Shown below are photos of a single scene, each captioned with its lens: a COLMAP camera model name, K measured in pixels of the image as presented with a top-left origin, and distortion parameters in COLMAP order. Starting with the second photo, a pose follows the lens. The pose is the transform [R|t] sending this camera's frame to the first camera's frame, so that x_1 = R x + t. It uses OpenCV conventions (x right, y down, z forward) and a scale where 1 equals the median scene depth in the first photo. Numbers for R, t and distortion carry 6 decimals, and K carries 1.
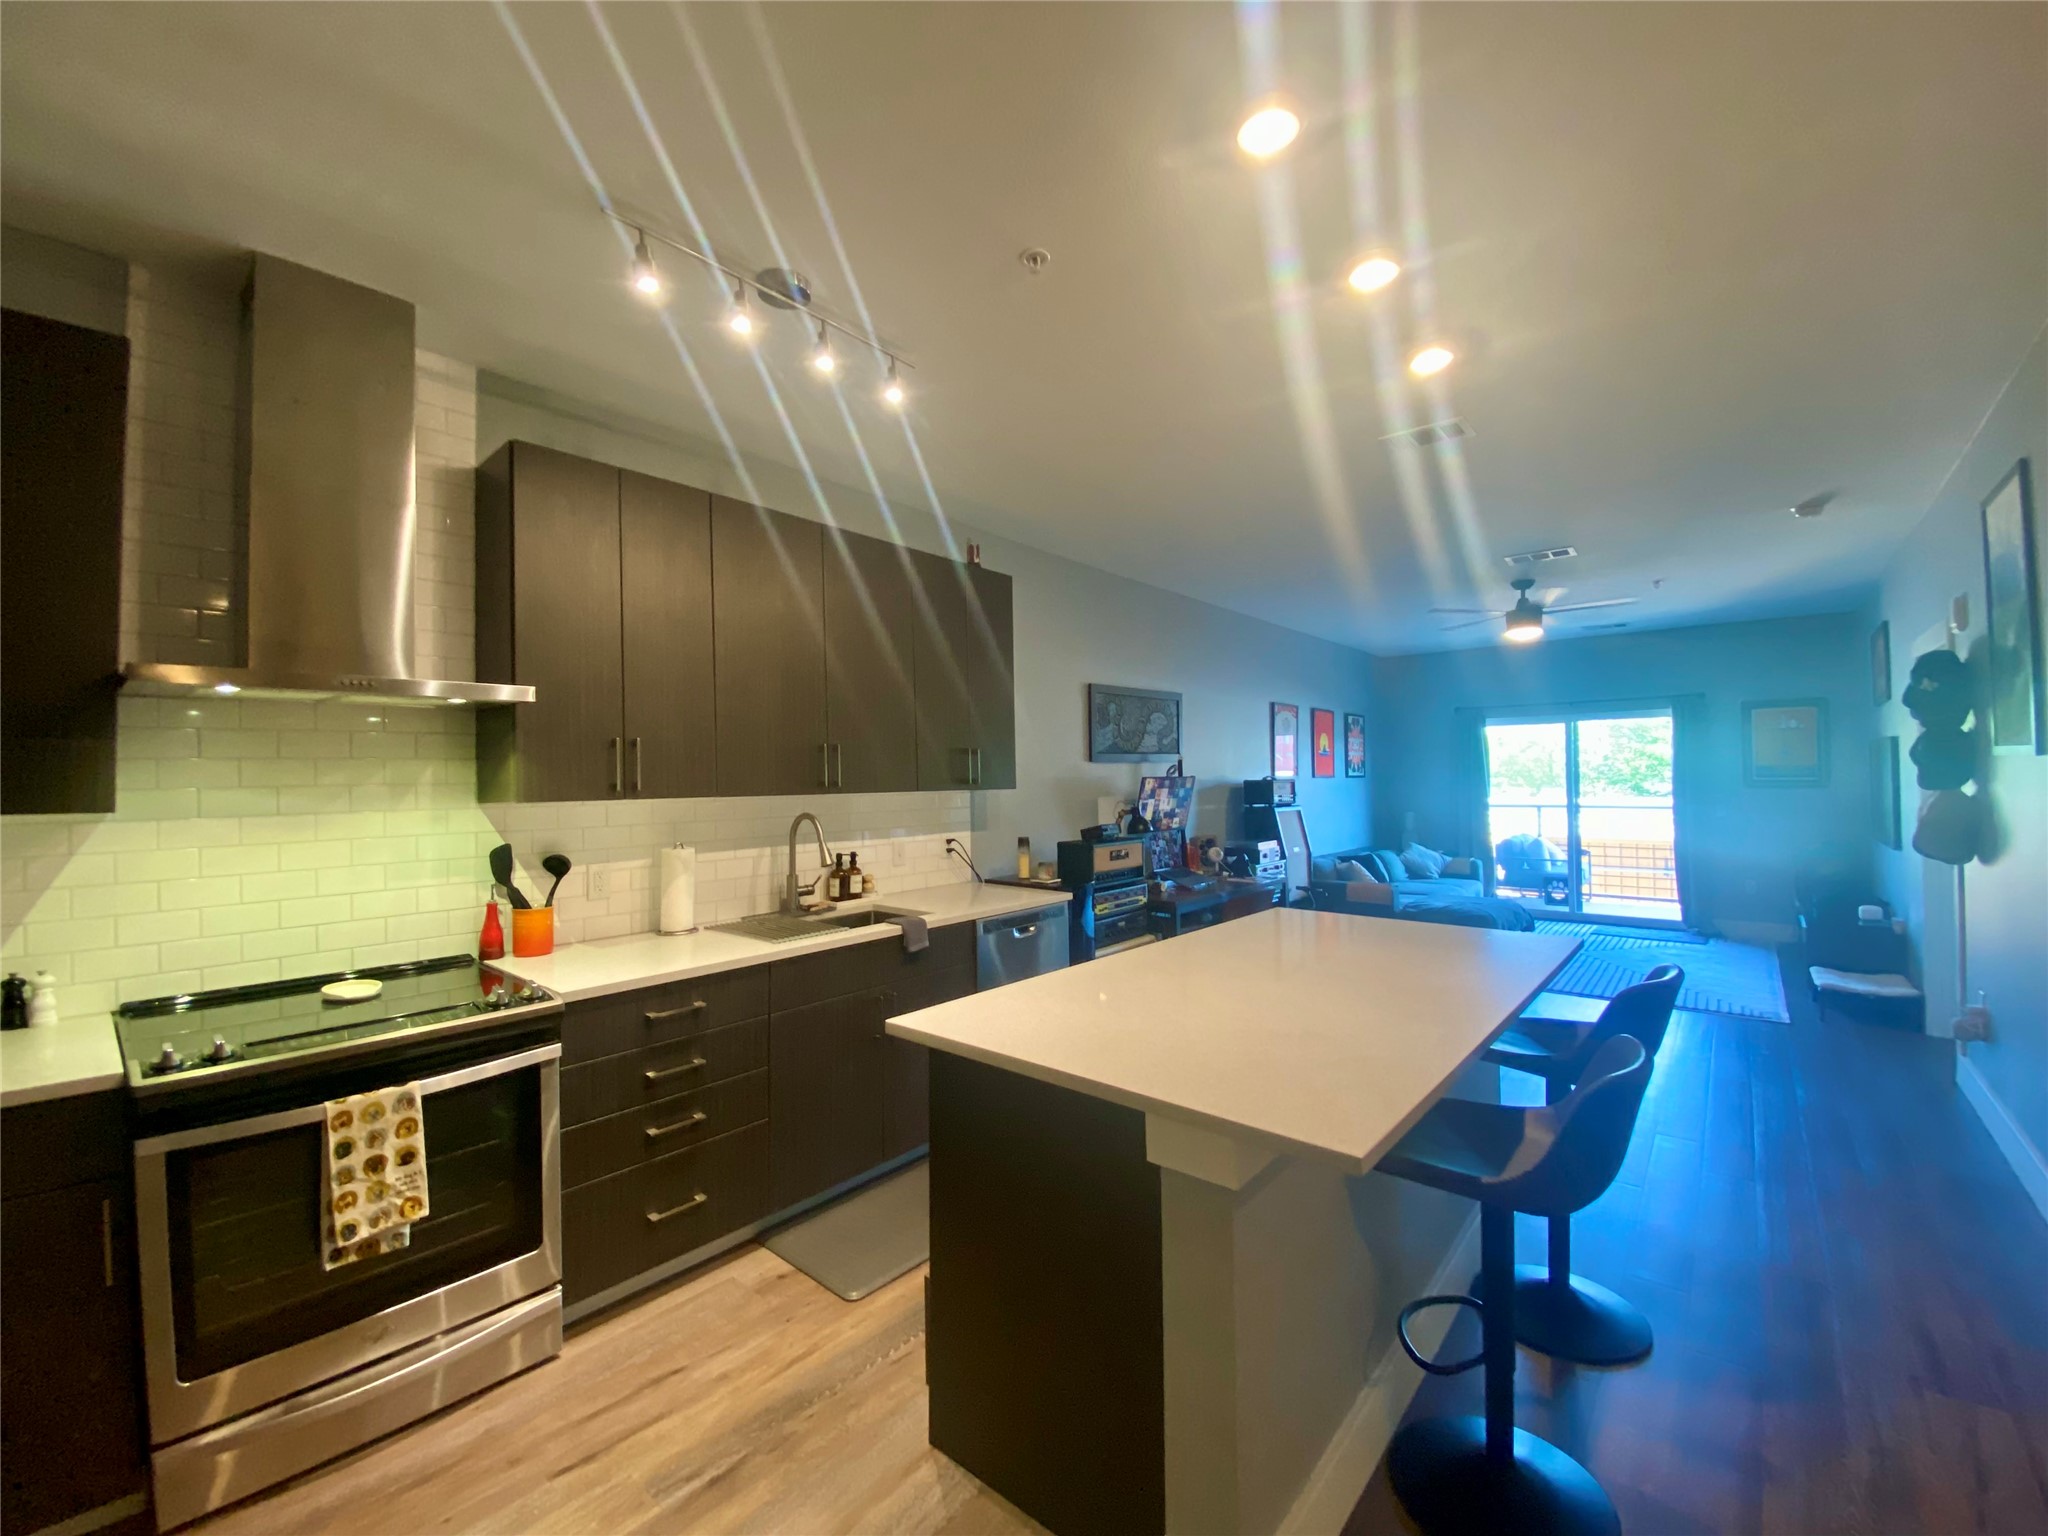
lens RADIAL K [[833.9, 0, 1022.2], [0, 833.9, 769.6], [0, 0, 1]] dist [-0.002976, -0.000464]
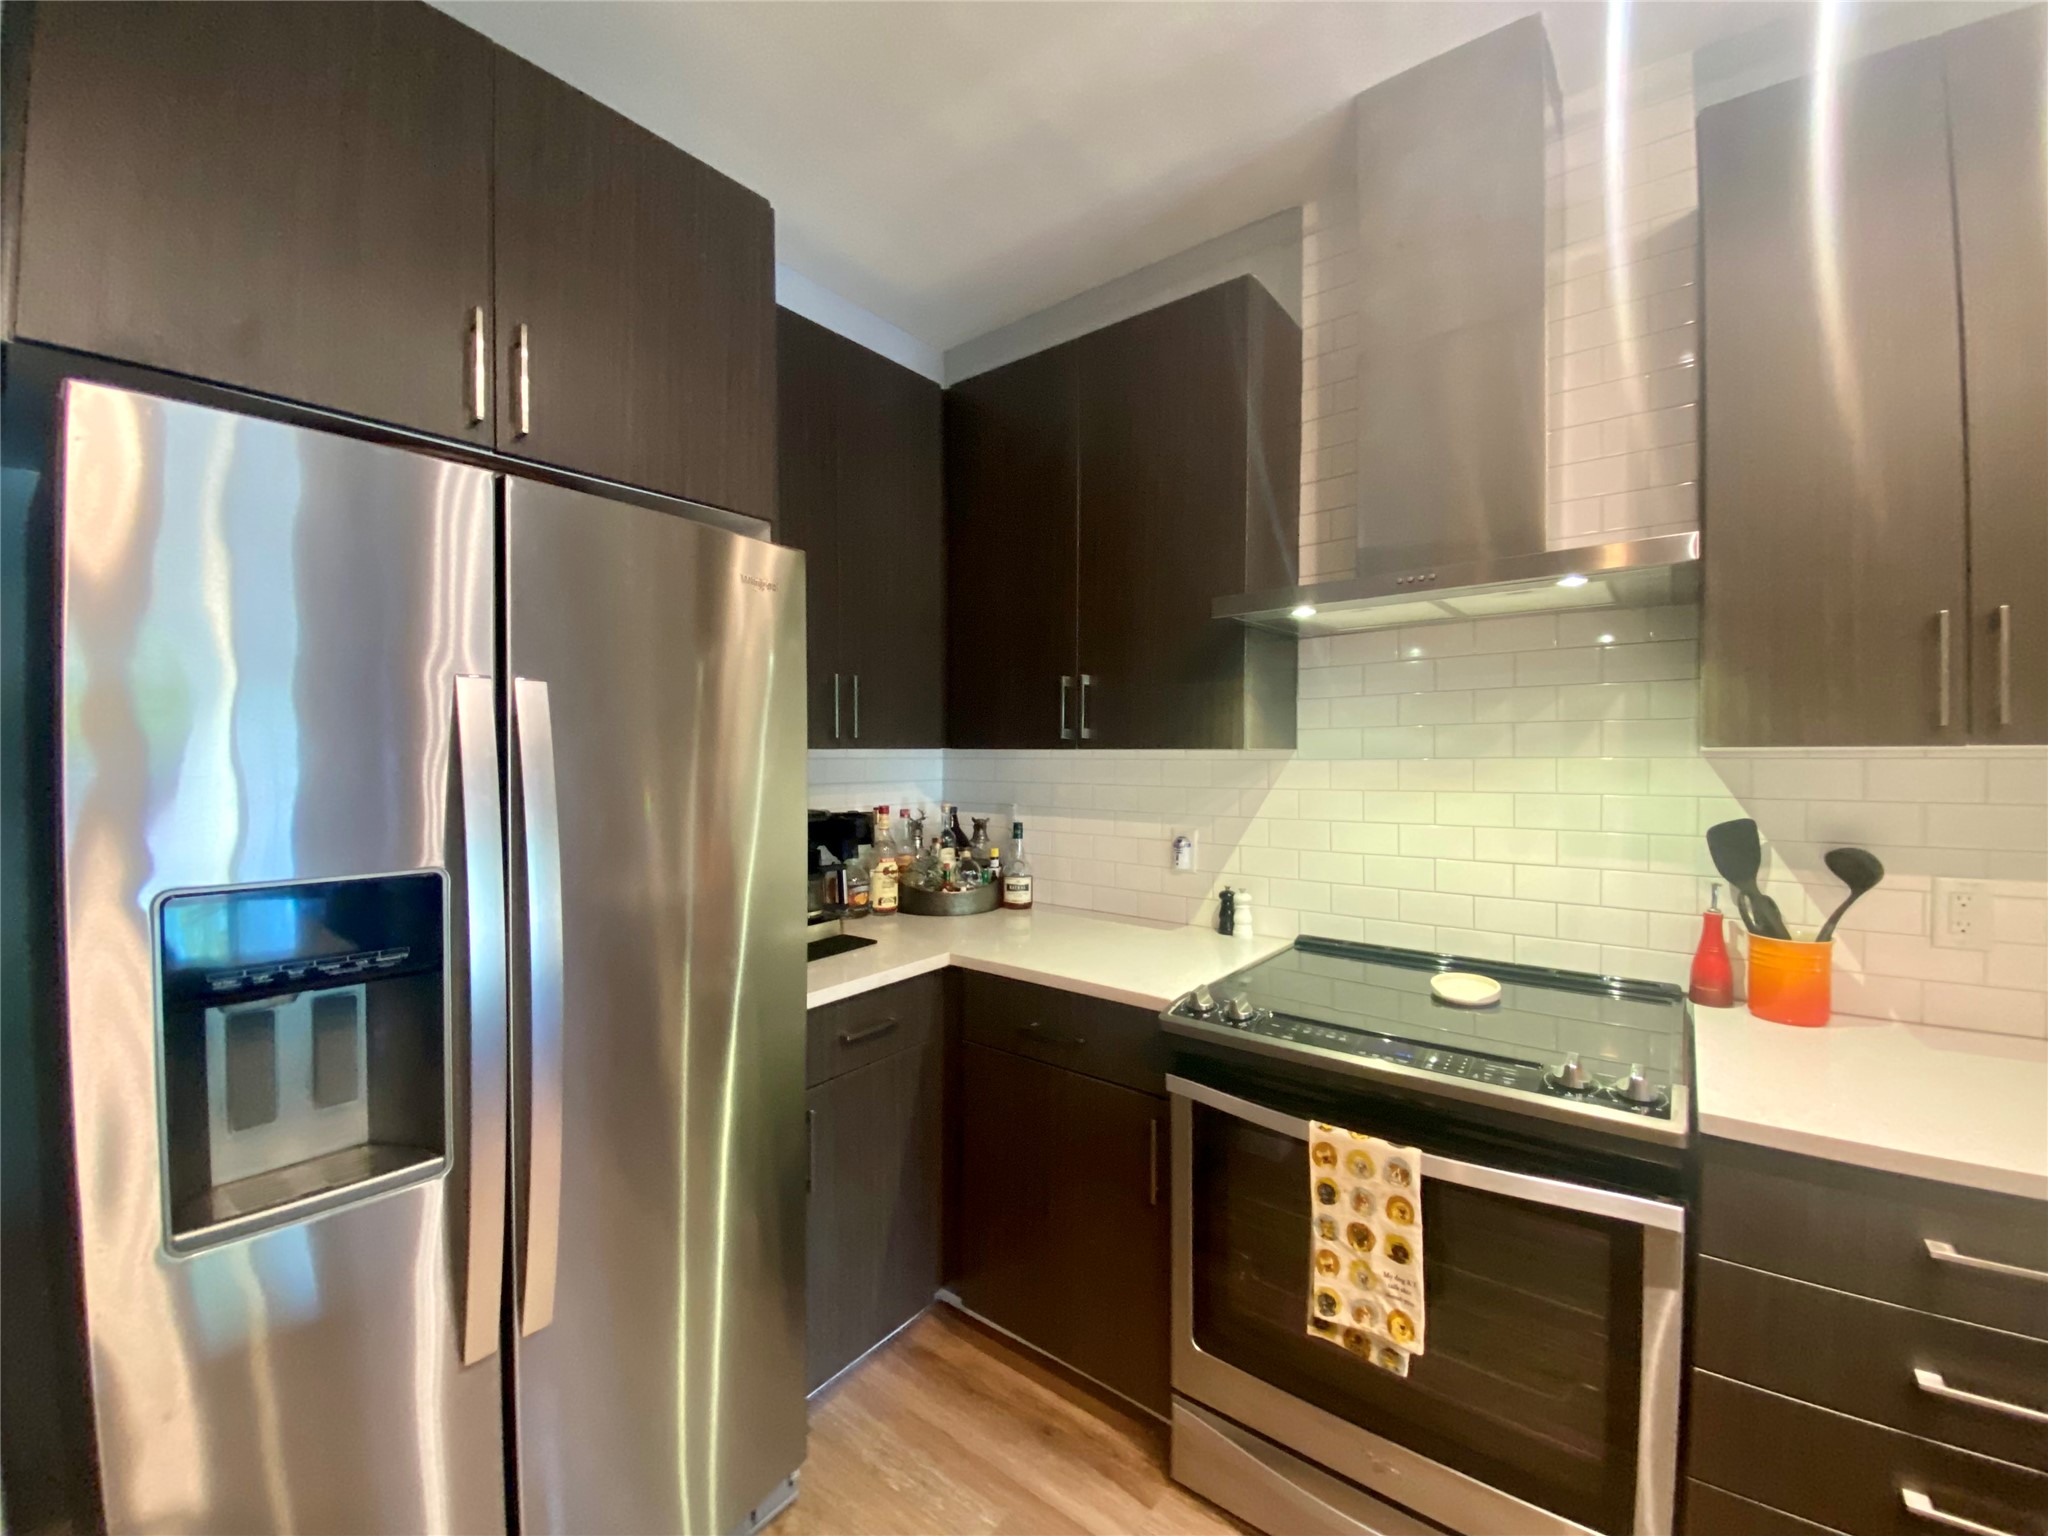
lens RADIAL K [[833.9, 0, 1022.2], [0, 833.9, 760.9], [0, 0, 1]] dist [-0.002976, -0.000464]
pose [[0.037675, 0.024115, -0.998999, -0.068186], [0.017431, 0.999541, 0.024786, 0.034448], [0.999138, -0.018347, 0.037237, 0.648265]]
